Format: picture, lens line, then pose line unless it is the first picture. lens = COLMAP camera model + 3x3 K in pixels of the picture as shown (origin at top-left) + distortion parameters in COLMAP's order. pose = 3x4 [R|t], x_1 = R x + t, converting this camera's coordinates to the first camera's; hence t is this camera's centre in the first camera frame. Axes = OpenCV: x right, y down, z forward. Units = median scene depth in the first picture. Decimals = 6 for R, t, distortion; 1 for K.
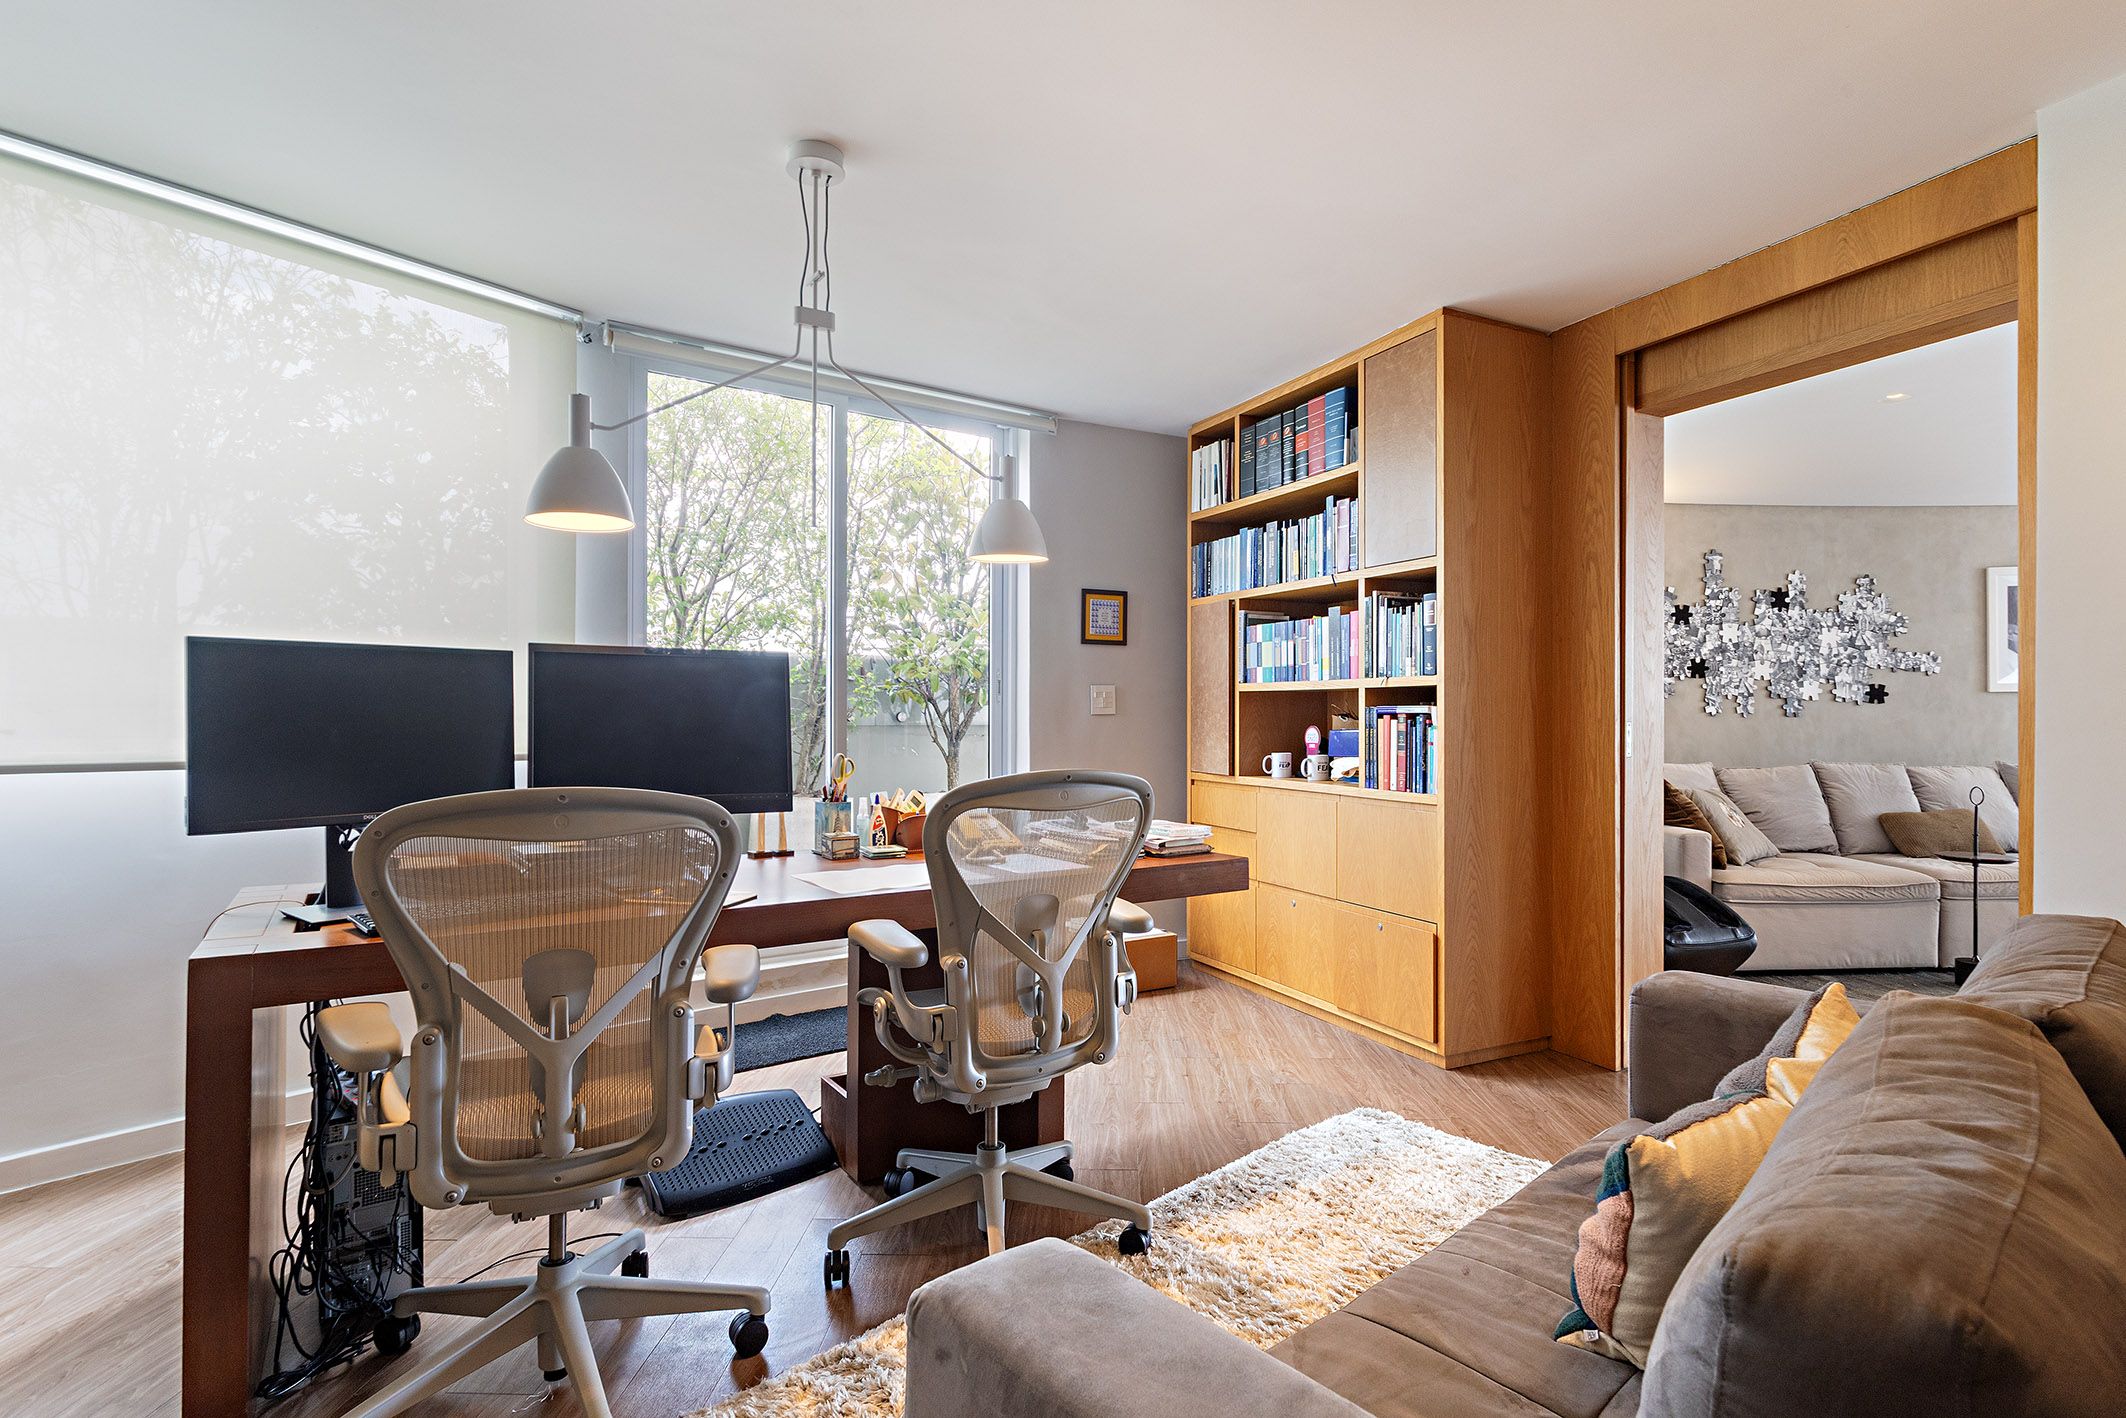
lens RADIAL K [[1132.3, 0, 1063.0], [0, 1132.3, 709.0], [0, 0, 1]] dist [-0.032695, 0.000121]
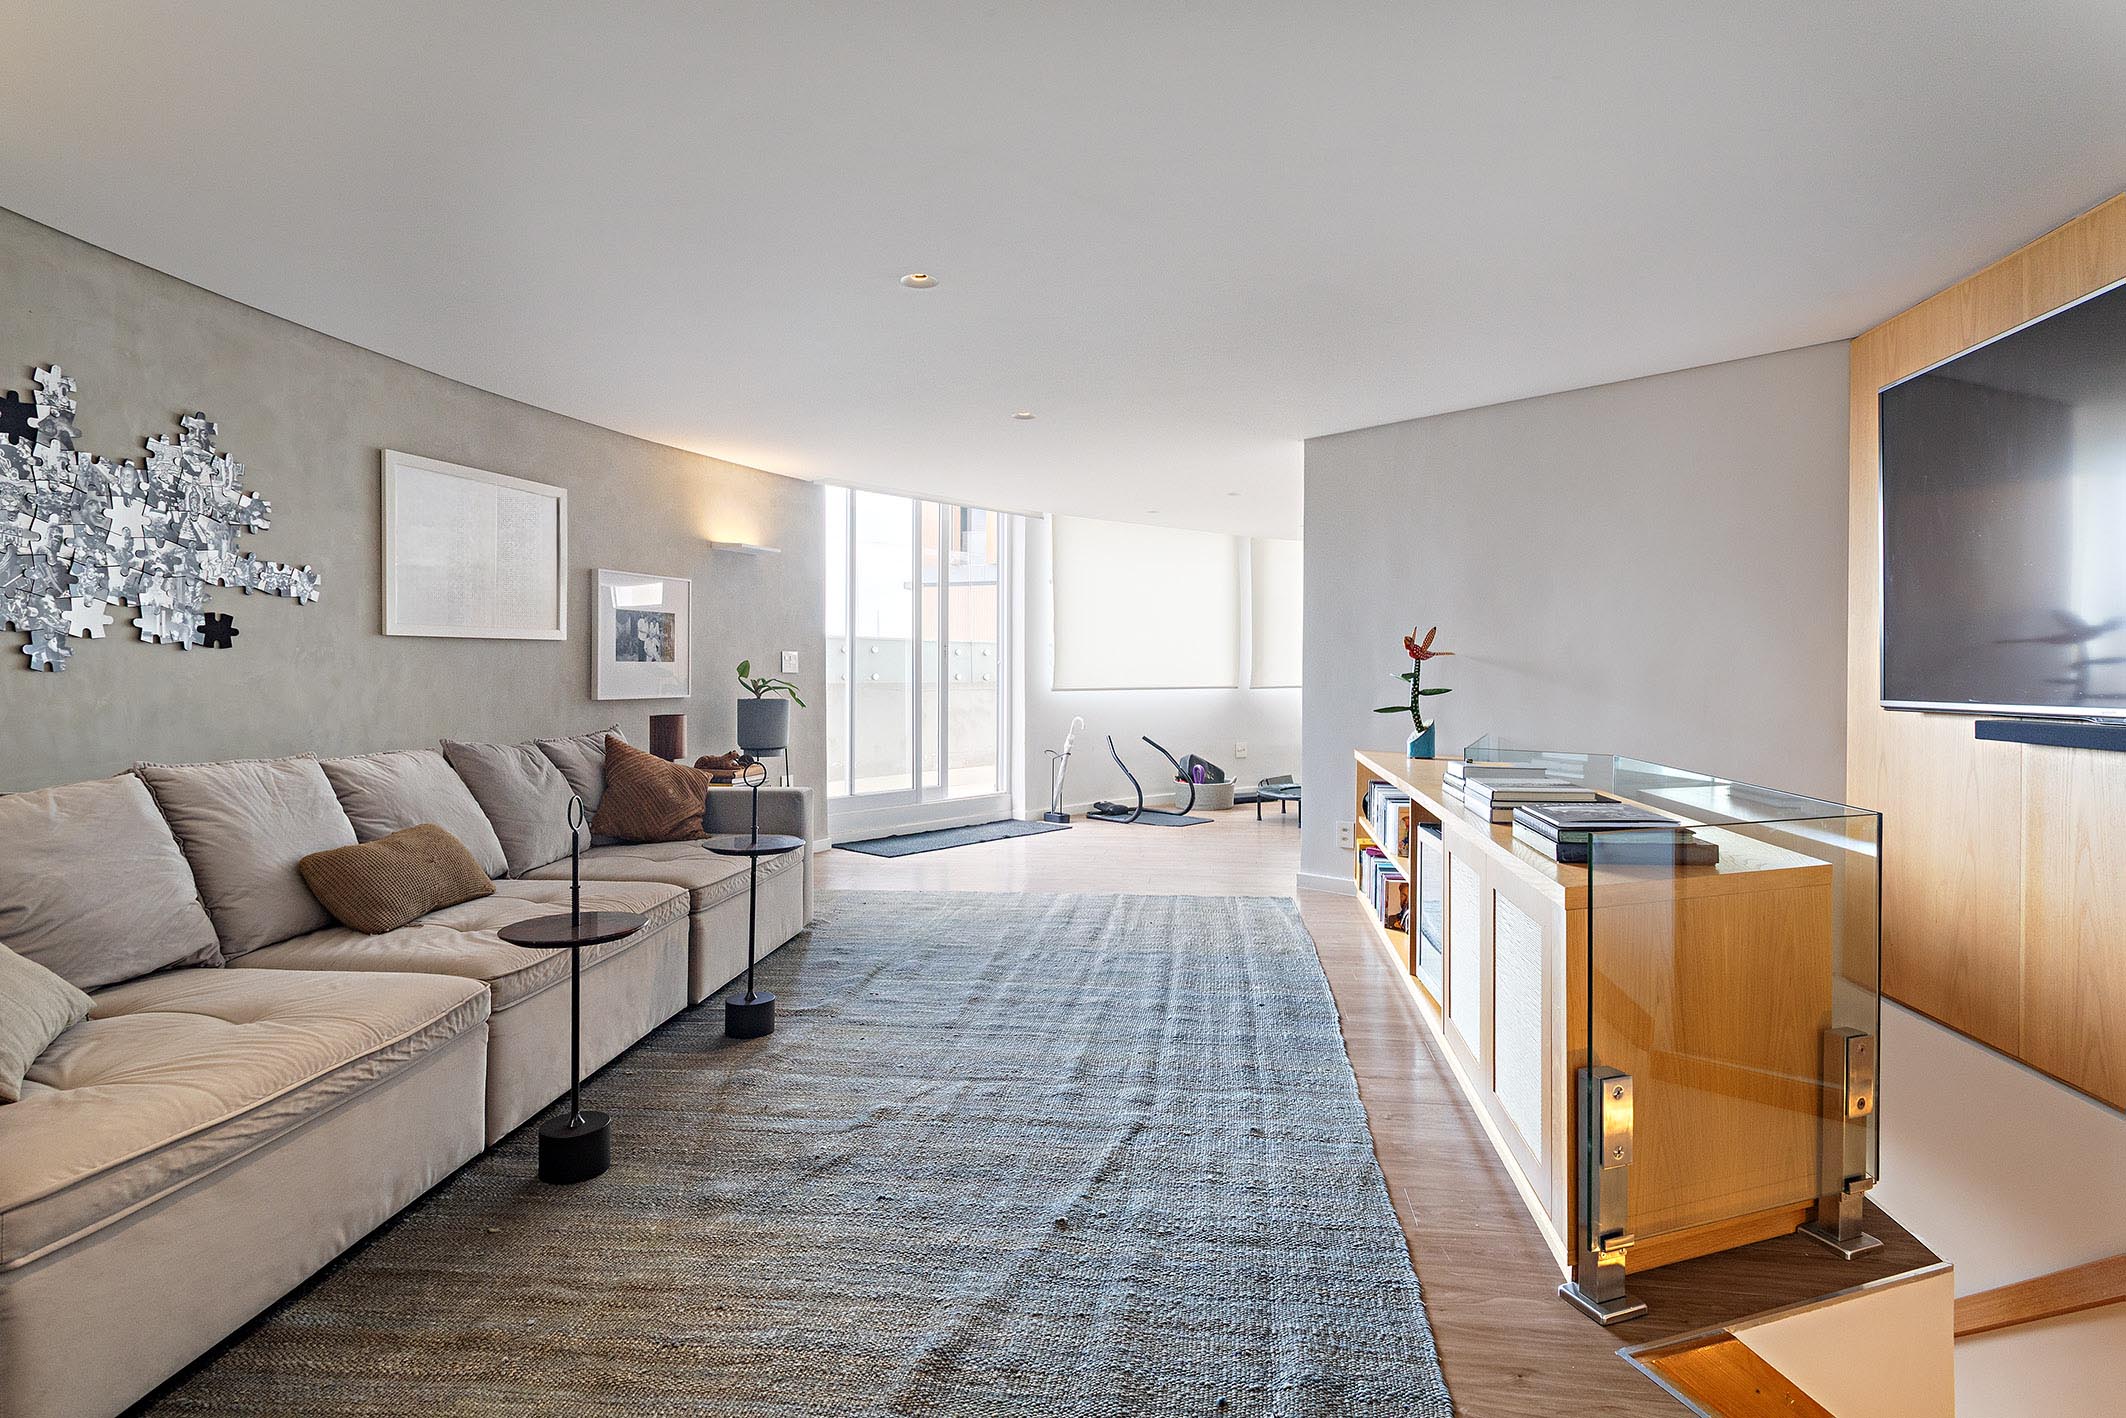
lens RADIAL K [[1007.7, 0, 1067.1], [0, 1007.7, 681.0], [0, 0, 1]] dist [0.003289, 0.000769]
pose [[0.099801, -0.005961, 0.994990, 0.267499], [-0.001637, 0.999980, 0.006155, 0.007837], [-0.995006, -0.002243, 0.099789, 0.523683]]
